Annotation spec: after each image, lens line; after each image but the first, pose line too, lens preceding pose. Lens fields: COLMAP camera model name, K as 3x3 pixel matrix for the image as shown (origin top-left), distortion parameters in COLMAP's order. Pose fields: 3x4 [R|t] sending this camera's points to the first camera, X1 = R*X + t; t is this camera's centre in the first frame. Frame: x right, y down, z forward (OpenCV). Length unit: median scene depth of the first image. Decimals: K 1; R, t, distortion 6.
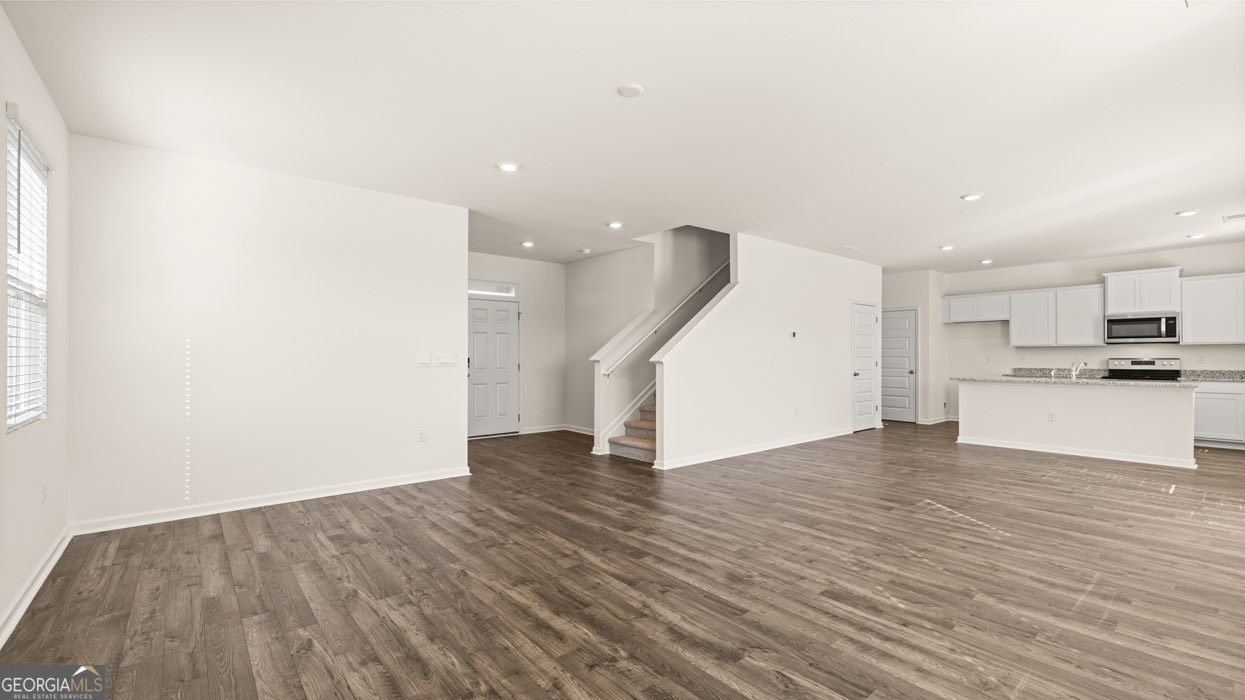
lens RADIAL K [[520.9, 0, 611.1], [0, 520.9, 354.1], [0, 0, 1]] dist [-0.004717, -0.000852]
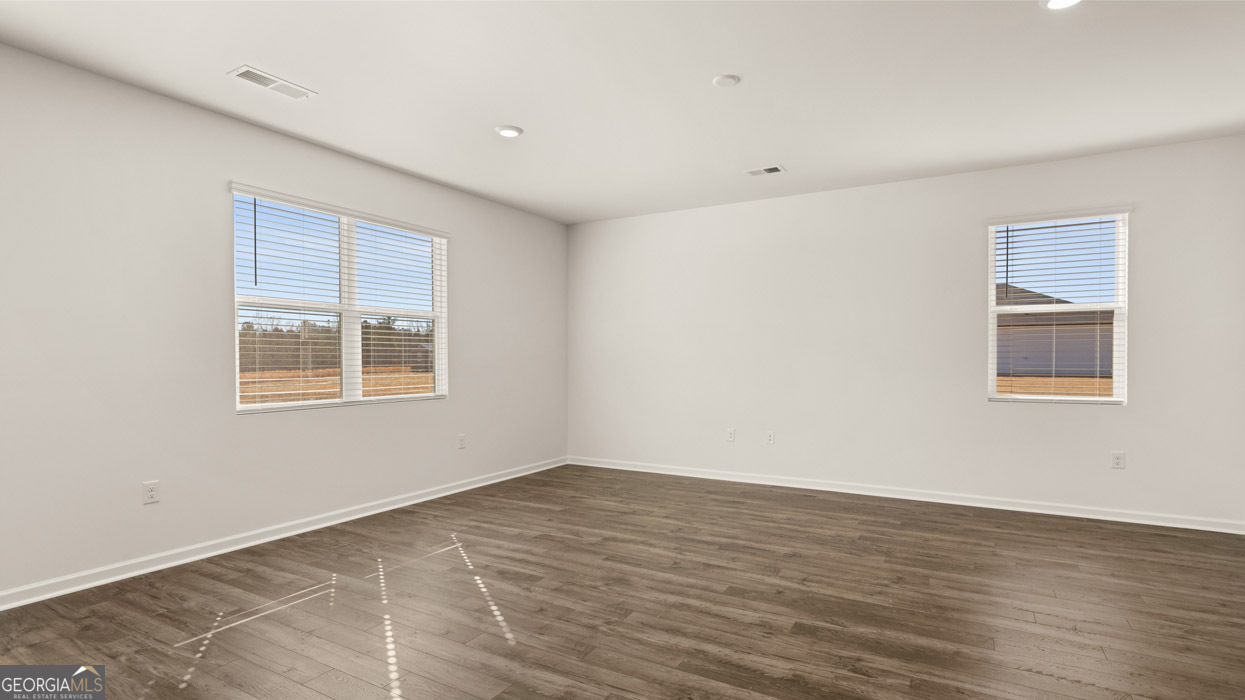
lens RADIAL K [[602.2, 0, 617.4], [0, 602.2, 358.4], [0, 0, 1]] dist [-0.001522, 0.000093]
pose [[-0.936615, 0.004185, -0.350336, 0.644624], [0.005433, 0.999982, -0.002579, 0.007368], [0.350319, -0.004319, -0.936621, 2.070041]]
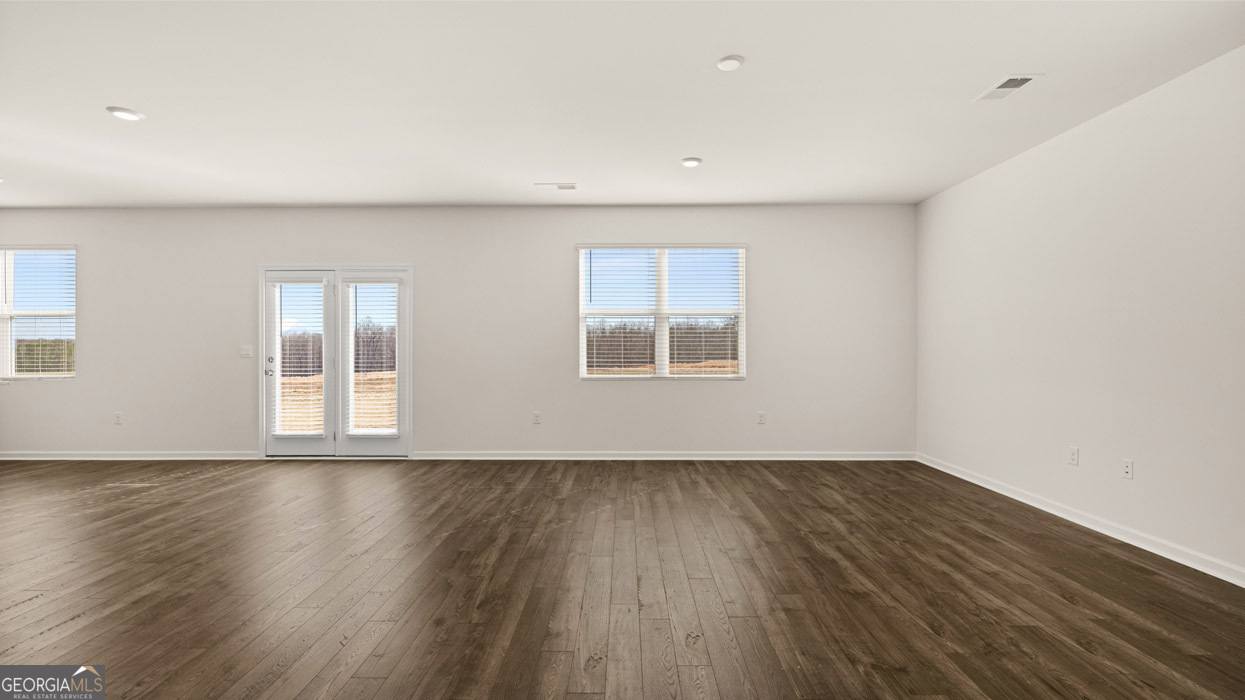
lens RADIAL K [[520.9, 0, 622.6], [0, 520.9, 351.4], [0, 0, 1]] dist [-0.004717, -0.000852]
pose [[-0.771280, -0.003012, 0.636489, -0.425702], [0.000237, 0.999987, 0.005020, 0.005685], [-0.636496, 0.004023, -0.771270, 1.934996]]
